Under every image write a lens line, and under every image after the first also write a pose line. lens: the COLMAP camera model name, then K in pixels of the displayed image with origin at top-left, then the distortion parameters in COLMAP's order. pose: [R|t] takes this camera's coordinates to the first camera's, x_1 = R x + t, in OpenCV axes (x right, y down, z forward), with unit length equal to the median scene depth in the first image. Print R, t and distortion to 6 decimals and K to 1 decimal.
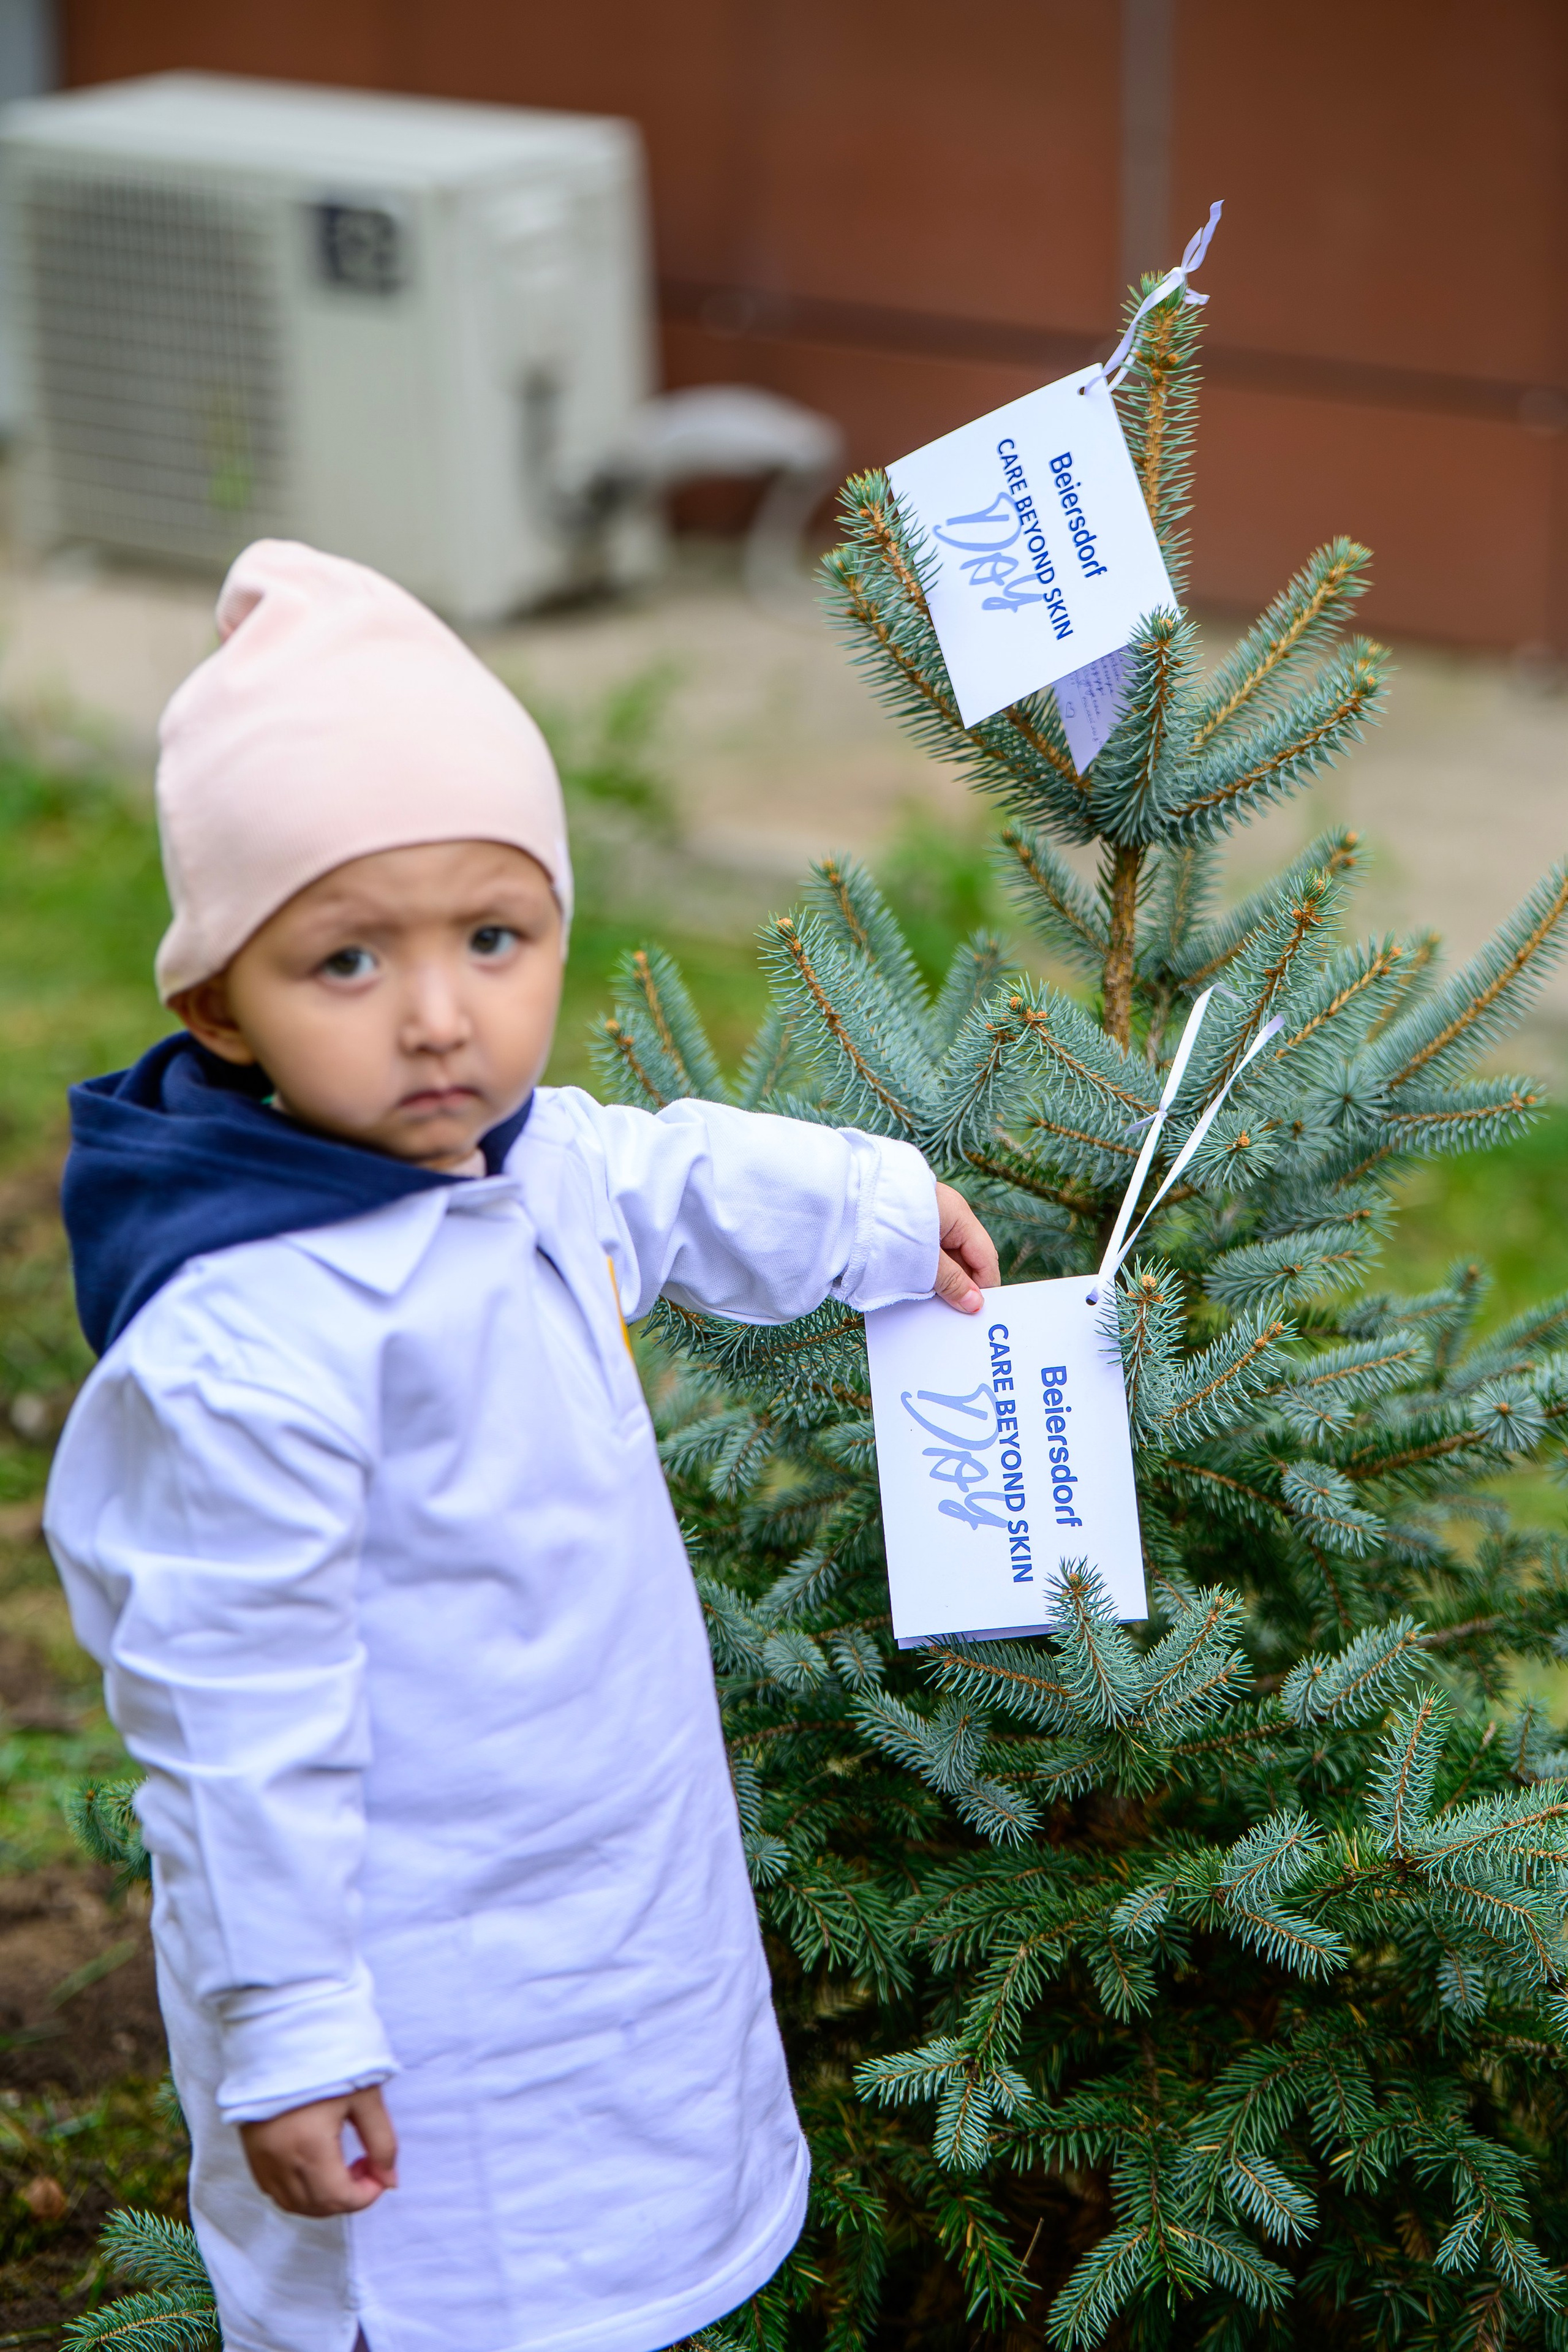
lens RADIAL K [[7142.6, 0, 784.3], [0, 7142.6, 1175.6], [0, 0, 1]] dist [0.028039, 0.000000]
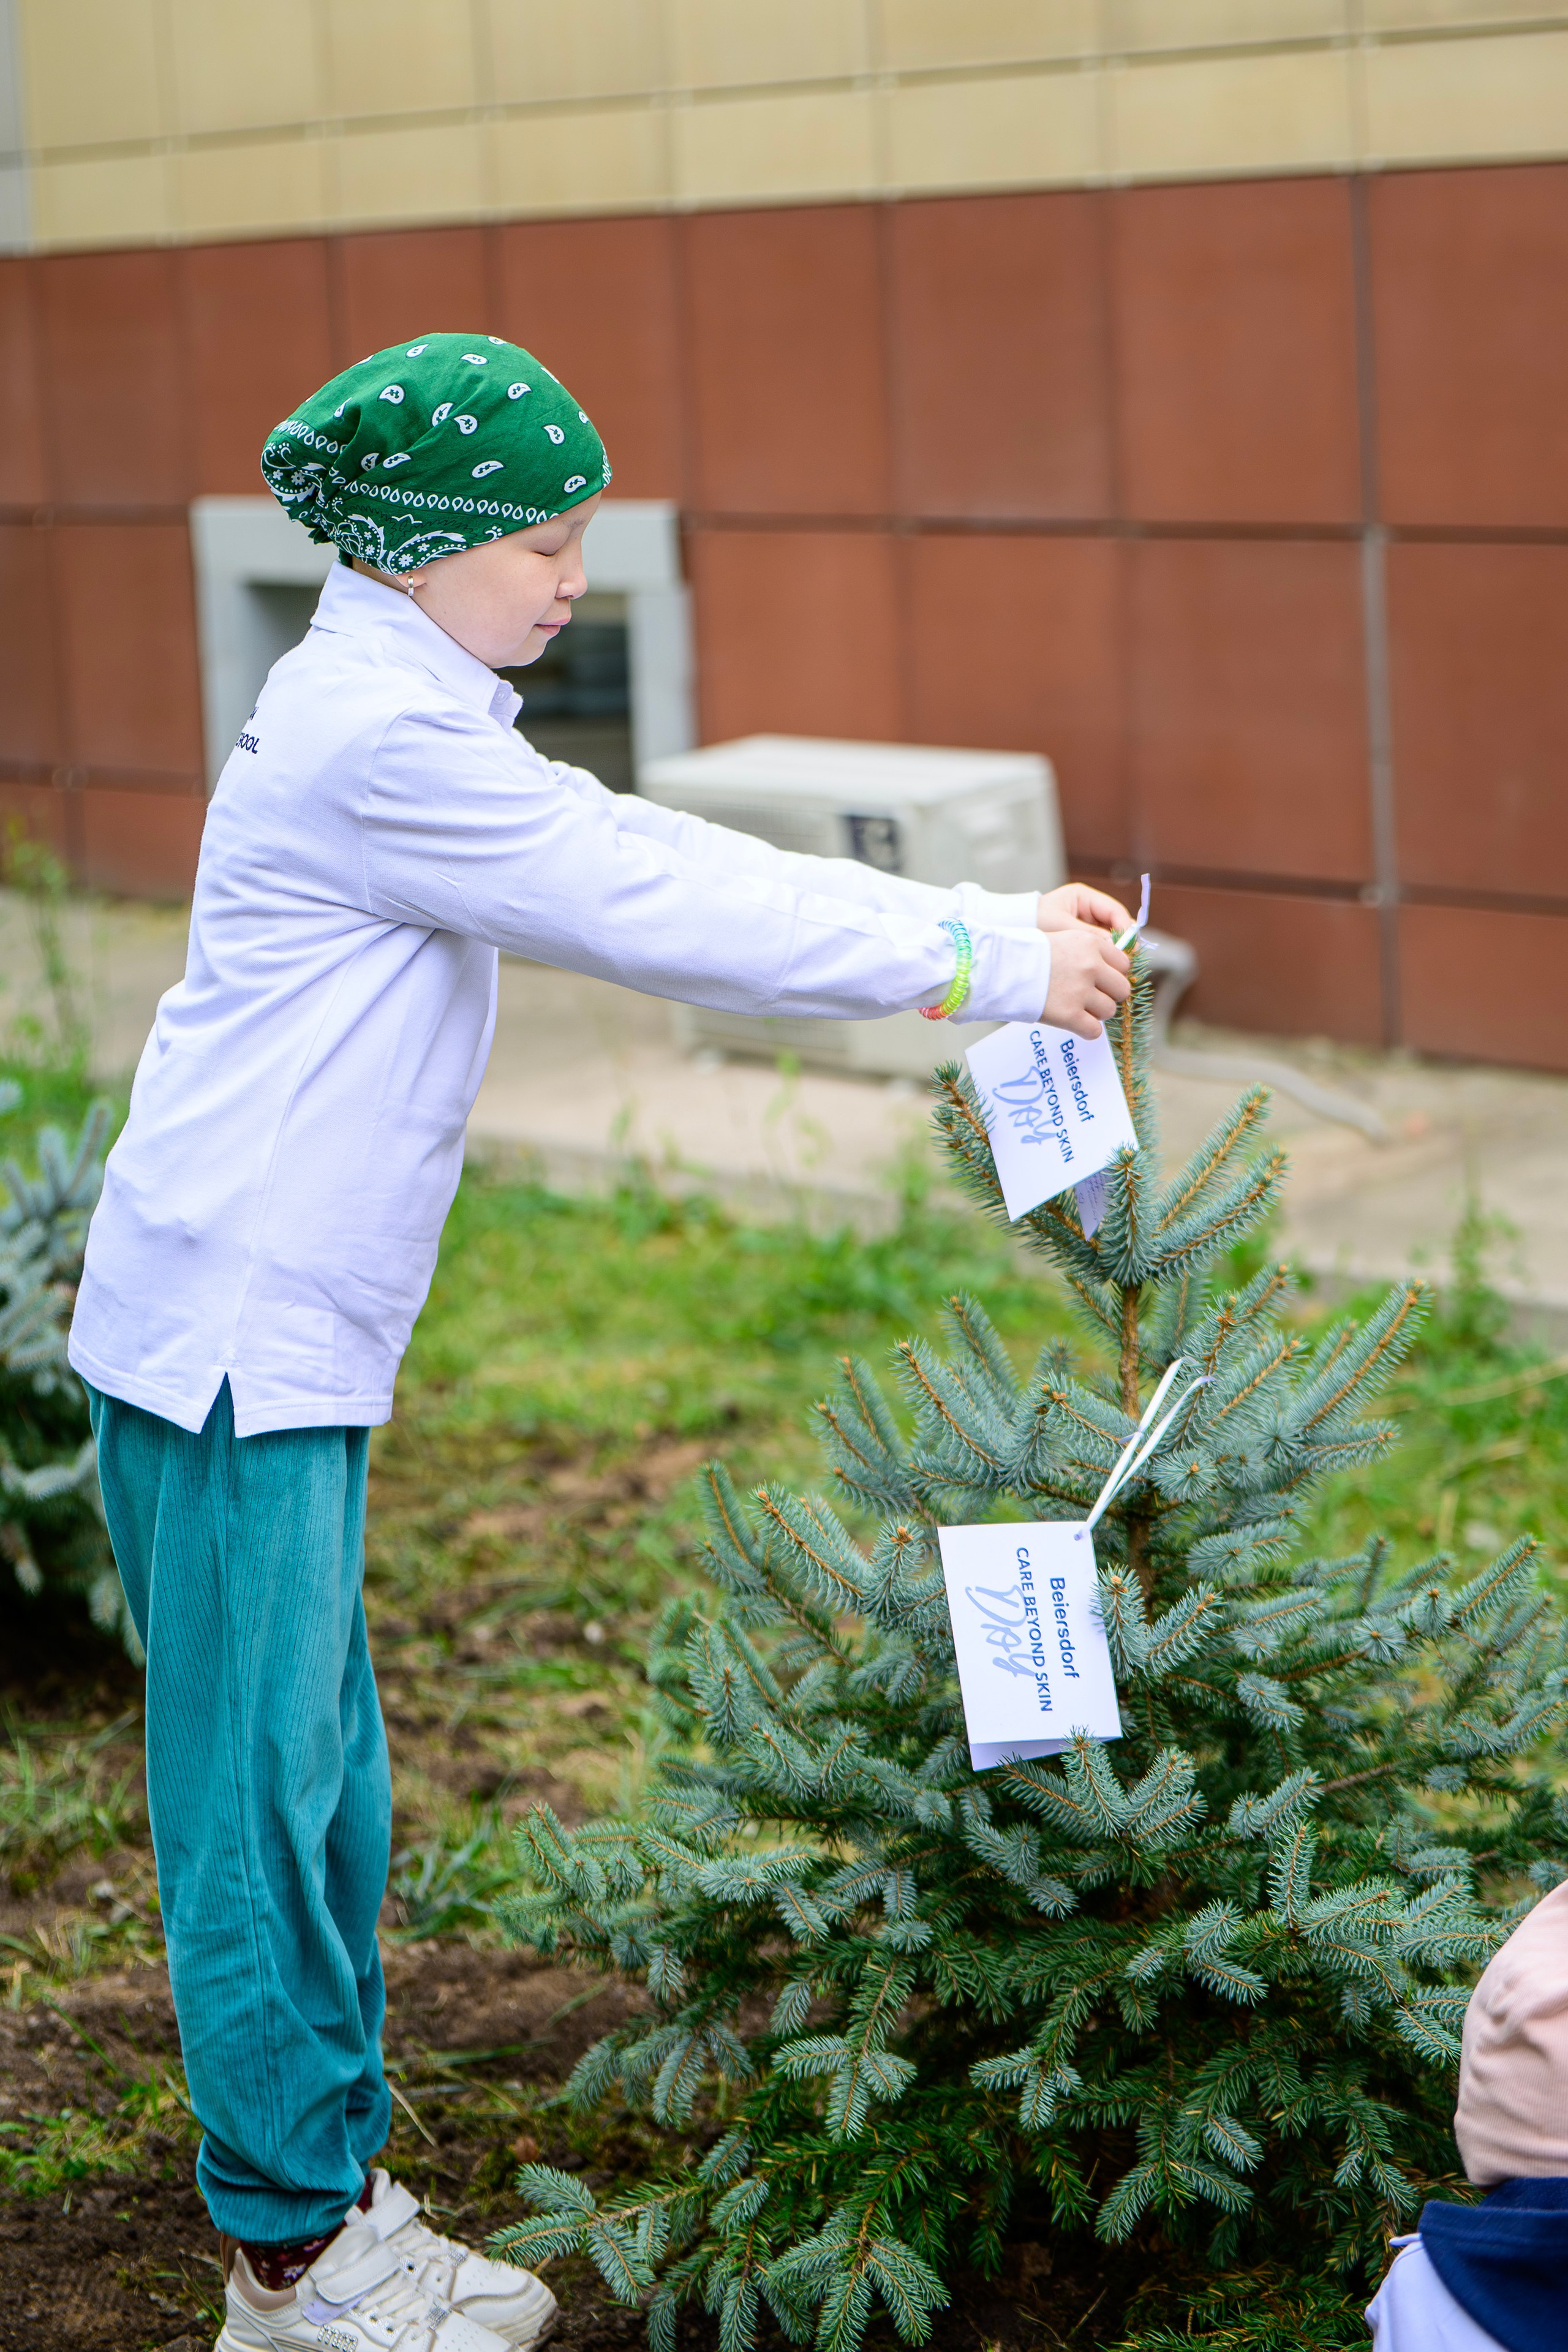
lens RADIAL K [[4766.1, 0, 783.3], [0, 4766.1, 1174.9], [0, 0, 1]] dist [-0.137151, 0.000000]
pose [[0.992239, -0.045322, -0.115795, 0.097585], [0.039826, 0.997988, -0.049341, -0.021947], [0.117798, 0.044346, 0.992047, -0.055886]]
